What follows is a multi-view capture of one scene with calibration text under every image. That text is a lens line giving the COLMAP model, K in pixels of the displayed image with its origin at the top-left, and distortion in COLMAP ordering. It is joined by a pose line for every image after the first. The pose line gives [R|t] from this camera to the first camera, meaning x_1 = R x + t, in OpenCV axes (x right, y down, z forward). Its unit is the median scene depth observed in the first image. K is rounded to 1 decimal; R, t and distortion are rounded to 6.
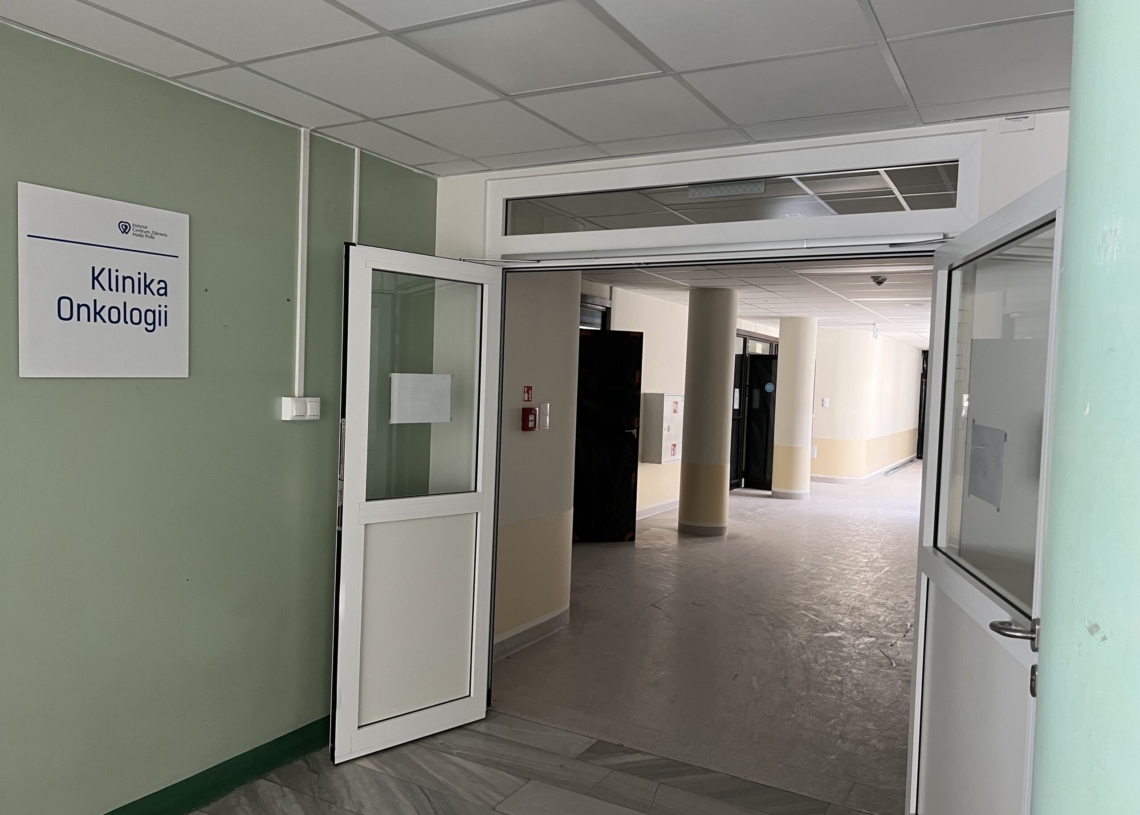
lens RADIAL K [[843.8, 0, 570.0], [0, 843.8, 407.5], [0, 0, 1]] dist [0.110881, 0.000096]
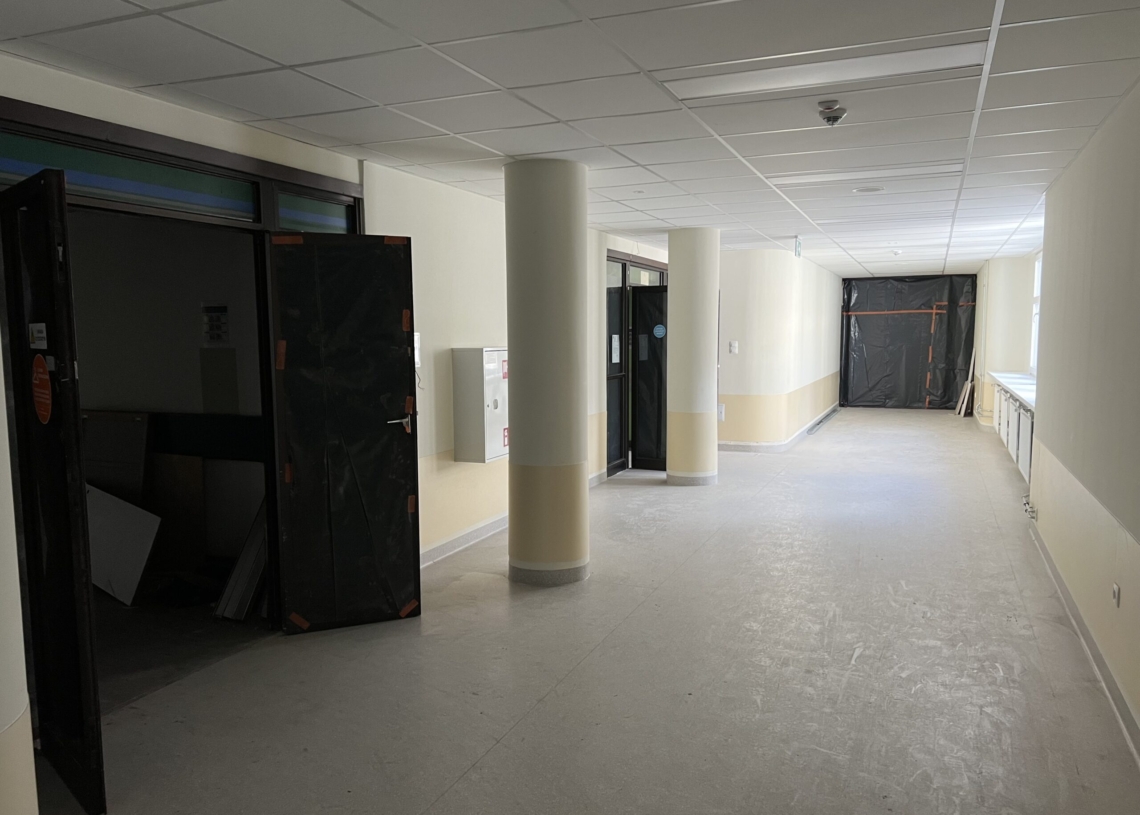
lens RADIAL K [[852.6, 0, 570.0], [0, 852.6, 407.5], [0, 0, 1]] dist [0.188998, -0.000608]
pose [[0.993190, -0.054296, 0.103079, 0.081944], [0.048321, 0.997052, 0.059604, -0.005853], [-0.106011, -0.054218, 0.992886, 0.282989]]
